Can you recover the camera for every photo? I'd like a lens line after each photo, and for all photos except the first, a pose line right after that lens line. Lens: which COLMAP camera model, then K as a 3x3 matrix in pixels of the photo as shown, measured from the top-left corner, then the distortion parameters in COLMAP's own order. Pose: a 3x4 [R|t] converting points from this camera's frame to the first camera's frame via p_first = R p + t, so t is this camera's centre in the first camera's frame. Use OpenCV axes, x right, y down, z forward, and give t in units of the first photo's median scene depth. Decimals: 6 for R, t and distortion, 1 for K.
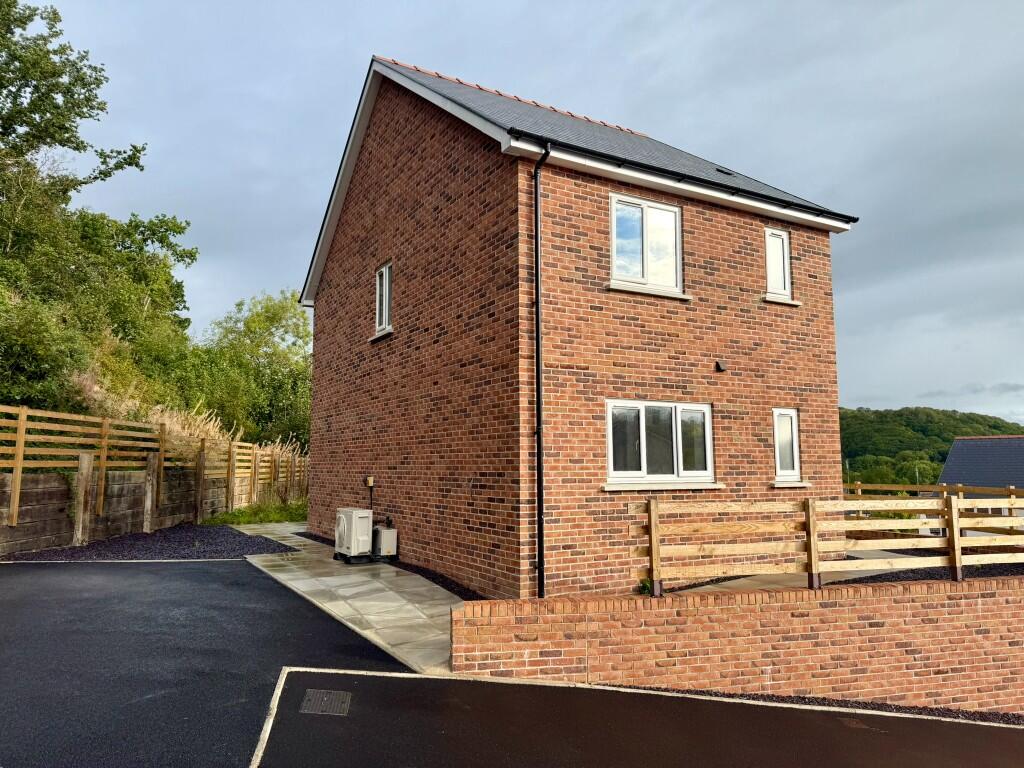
lens RADIAL K [[716.4, 0, 512.9], [0, 716.4, 390.8], [0, 0, 1]] dist [0.037446, -0.042395]
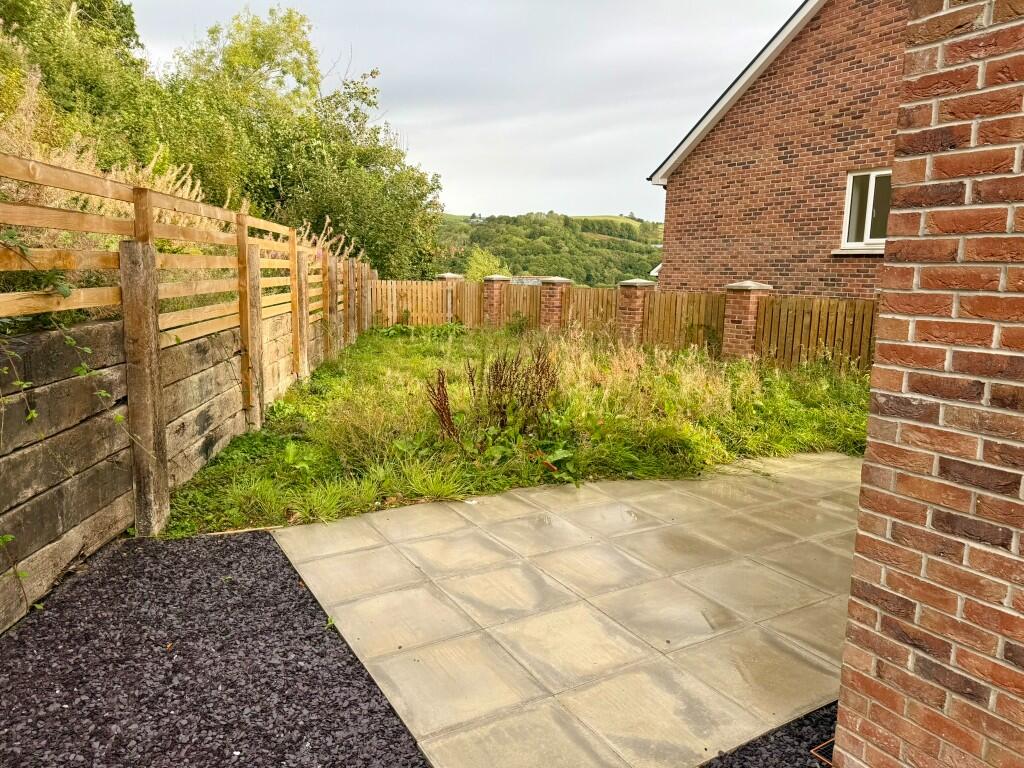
lens RADIAL K [[716.4, 0, 511.9], [0, 716.4, 392.4], [0, 0, 1]] dist [0.037446, -0.042395]
pose [[0.999574, 0.023121, 0.017816, -0.231611], [-0.027074, 0.962516, 0.269870, 0.047978], [-0.010909, -0.270237, 0.962732, 0.561342]]
